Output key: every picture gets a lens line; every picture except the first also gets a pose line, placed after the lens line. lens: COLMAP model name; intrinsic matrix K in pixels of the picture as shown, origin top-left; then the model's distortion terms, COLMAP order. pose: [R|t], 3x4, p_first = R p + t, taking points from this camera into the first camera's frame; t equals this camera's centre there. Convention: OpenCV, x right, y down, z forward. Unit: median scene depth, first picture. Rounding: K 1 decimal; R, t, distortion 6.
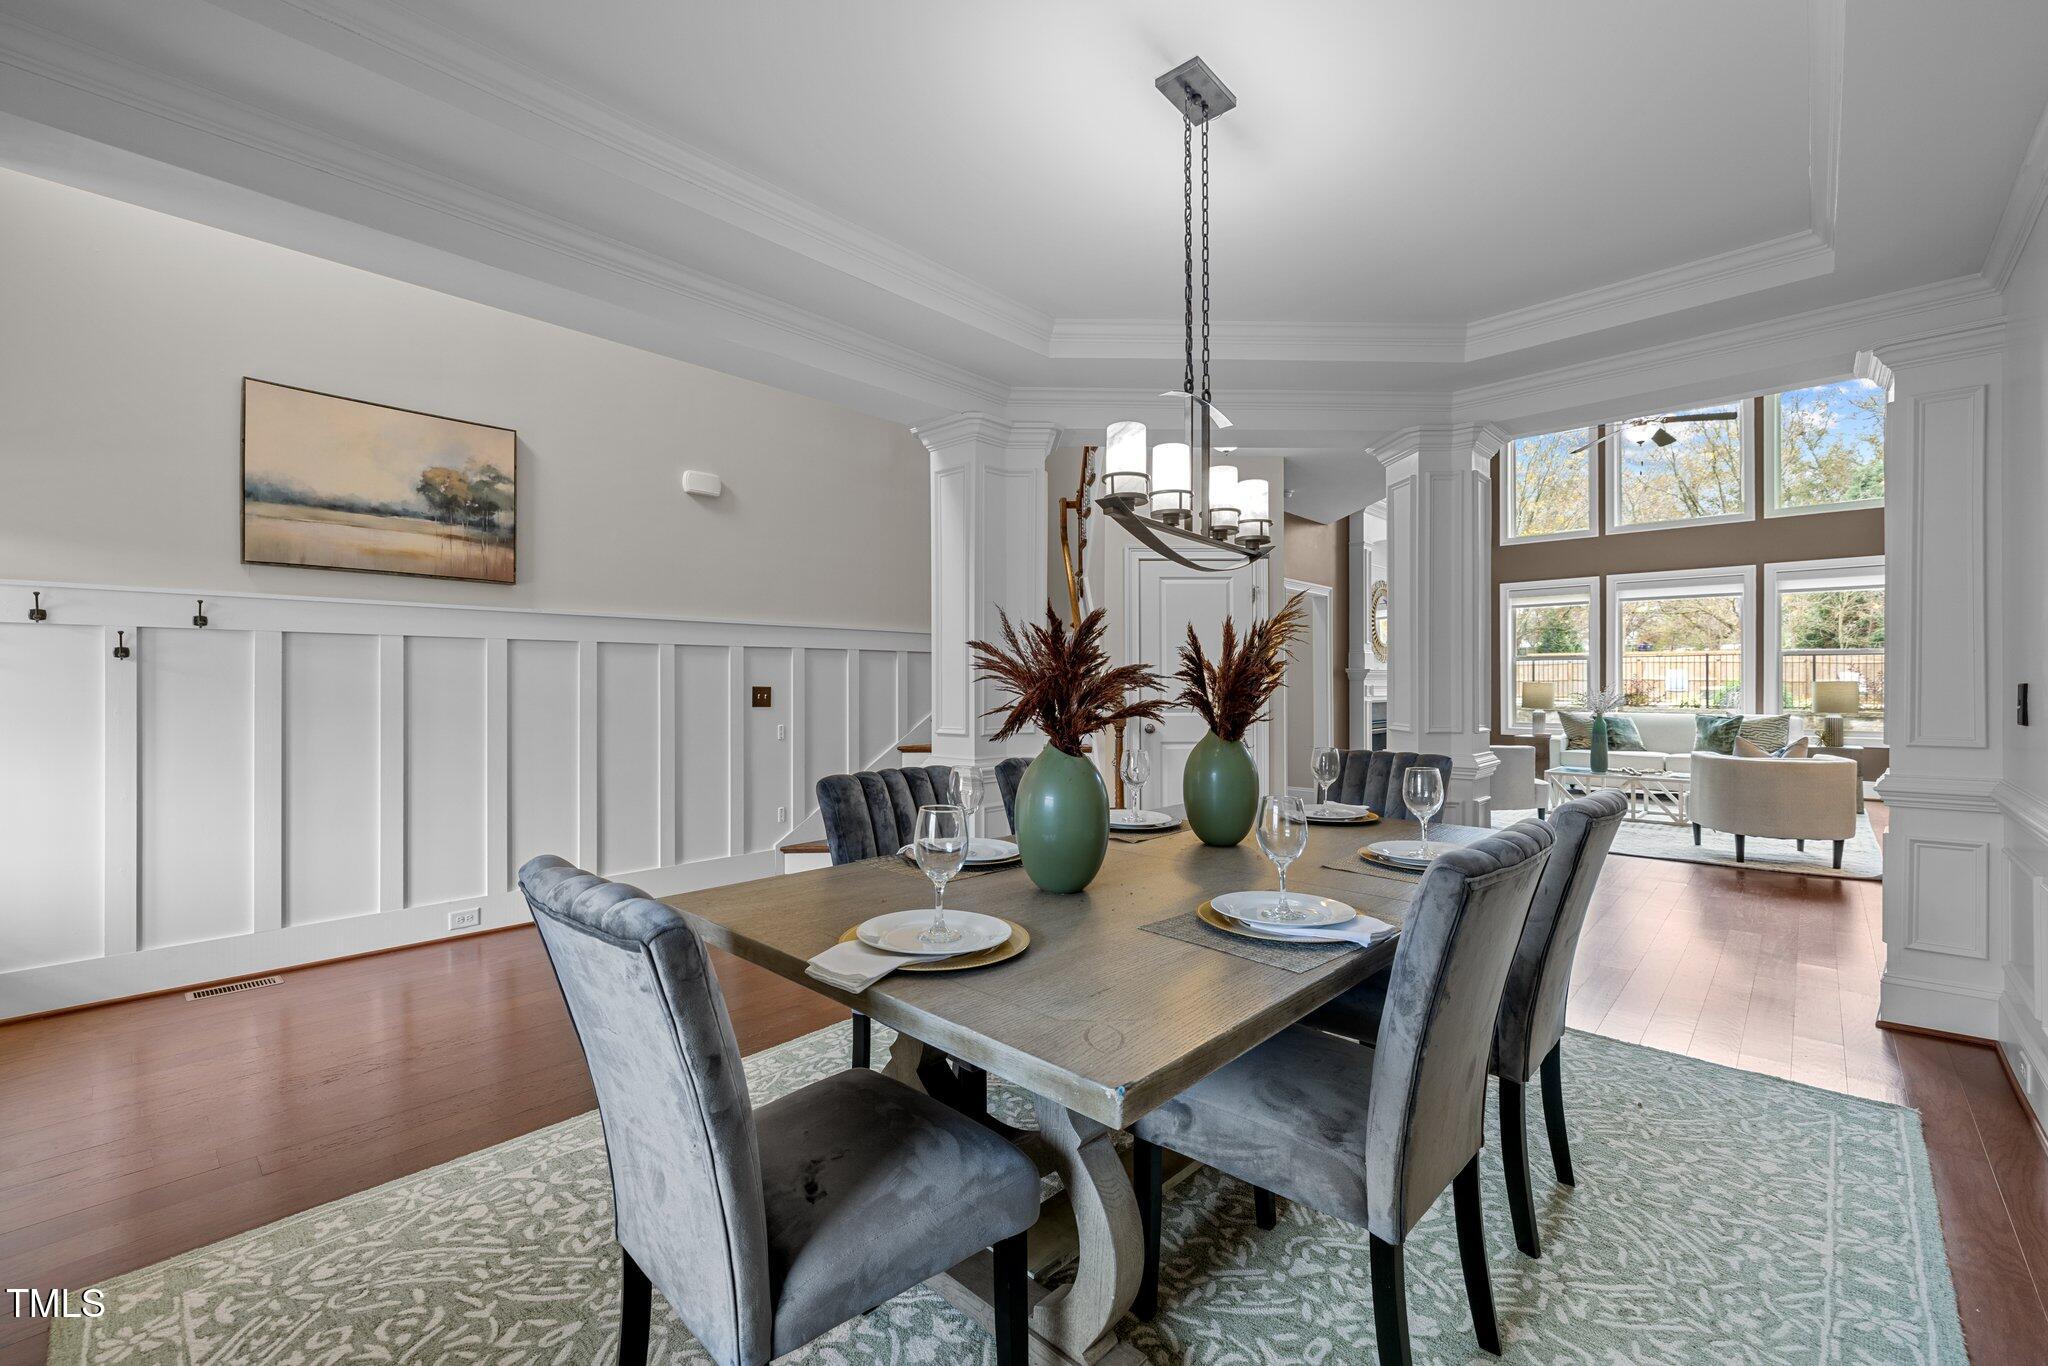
lens RADIAL K [[854.3, 0, 1017.0], [0, 854.3, 685.8], [0, 0, 1]] dist [0.001185, -0.000073]
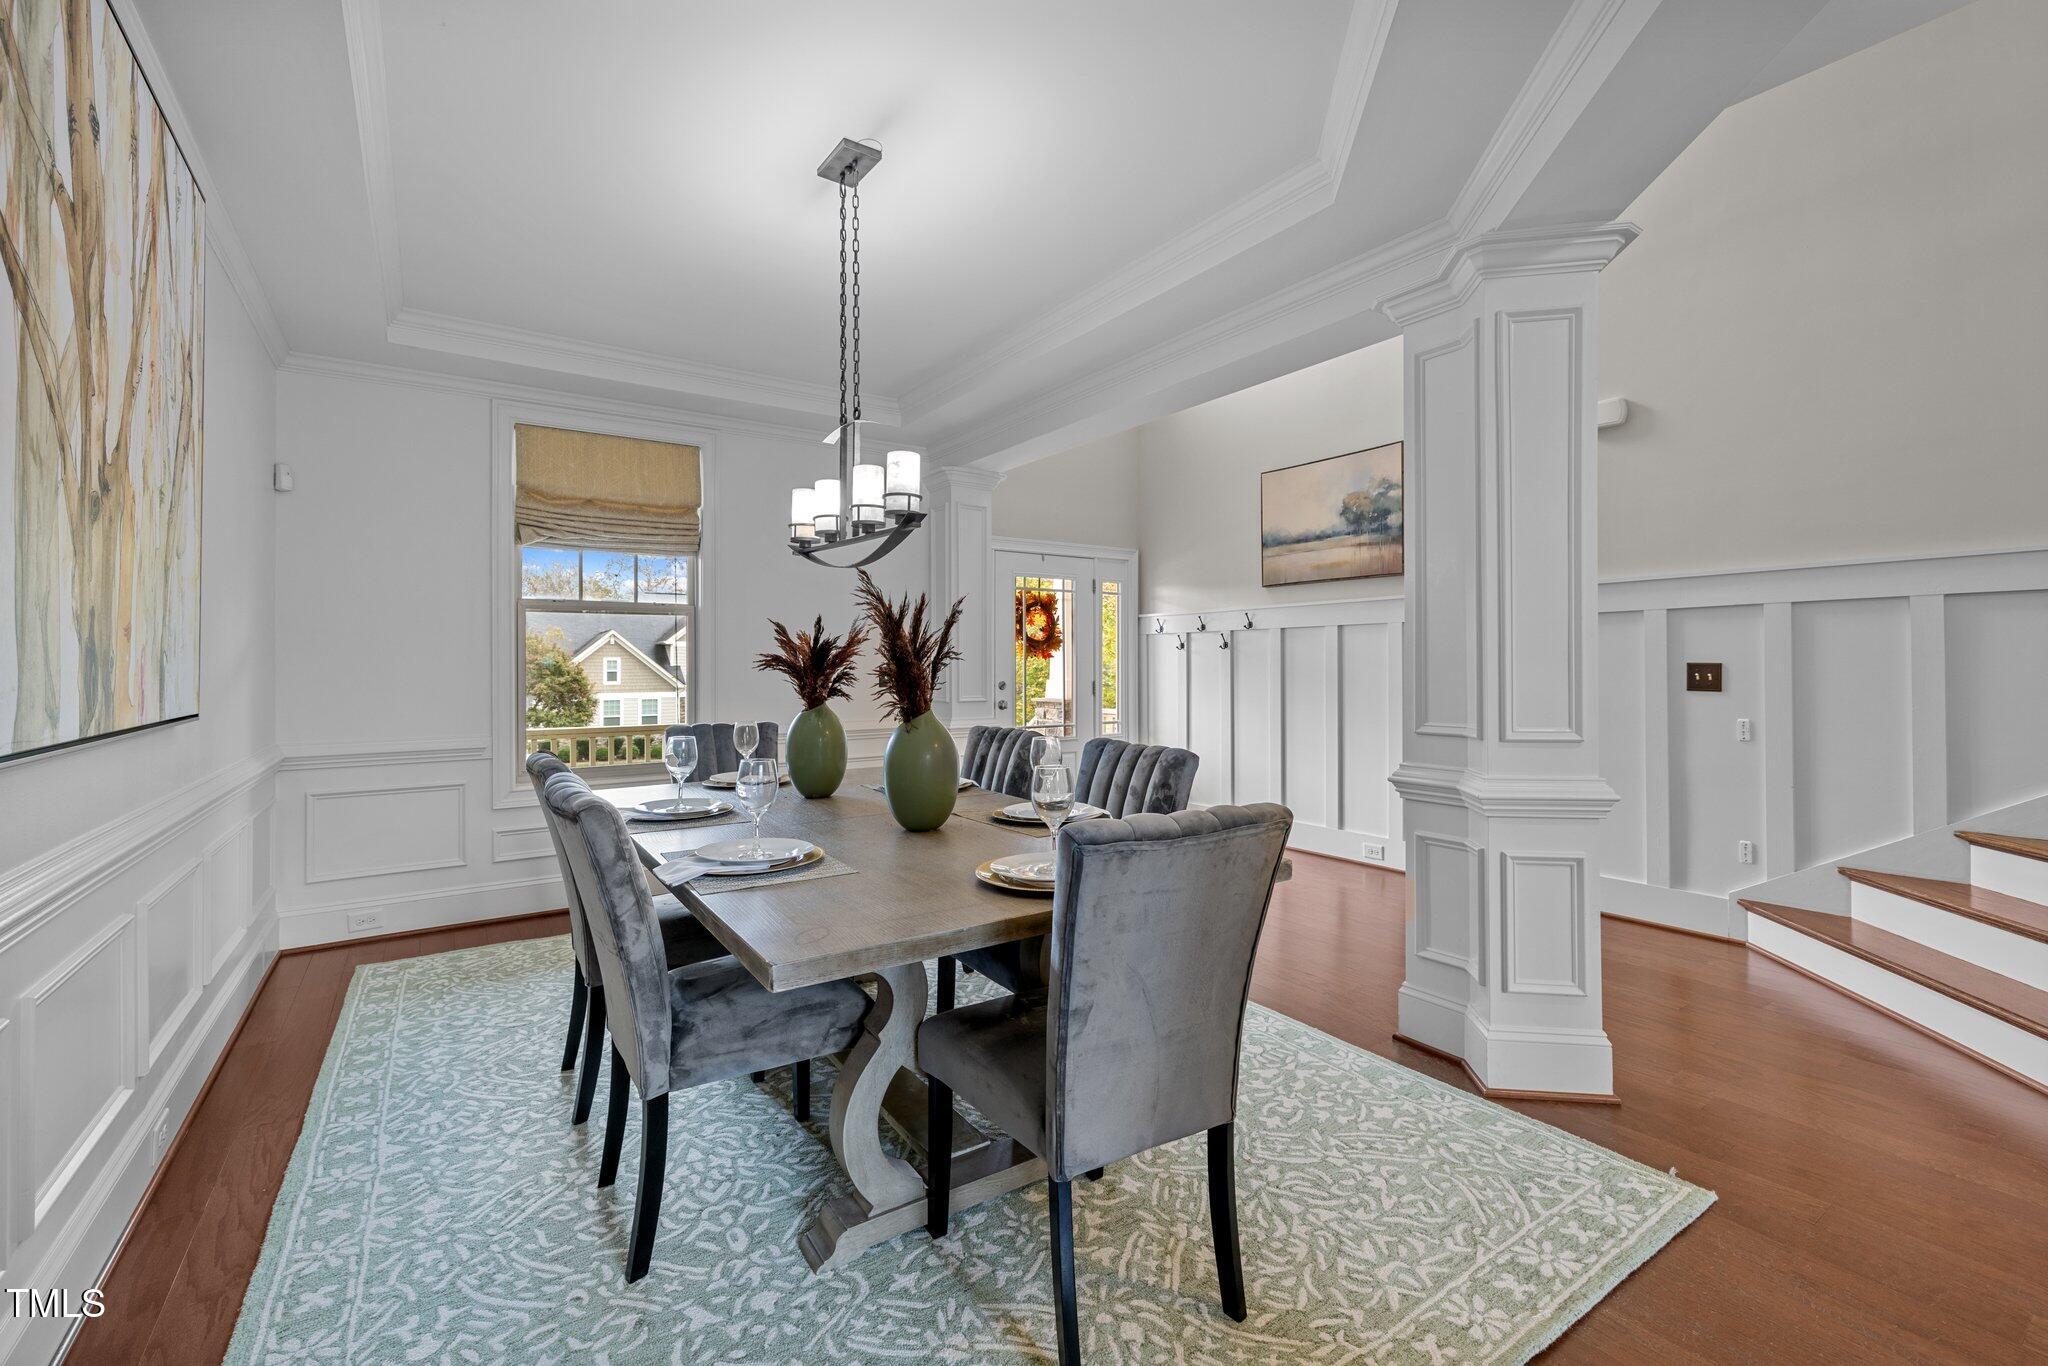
lens RADIAL K [[854.3, 0, 1007.6], [0, 854.3, 661.1], [0, 0, 1]] dist [0.001185, -0.000073]
pose [[-0.225653, 0.001029, -0.974207, 0.692013], [0.004709, 0.999989, -0.000035, -0.004469], [0.974196, -0.004595, -0.225655, 0.780687]]
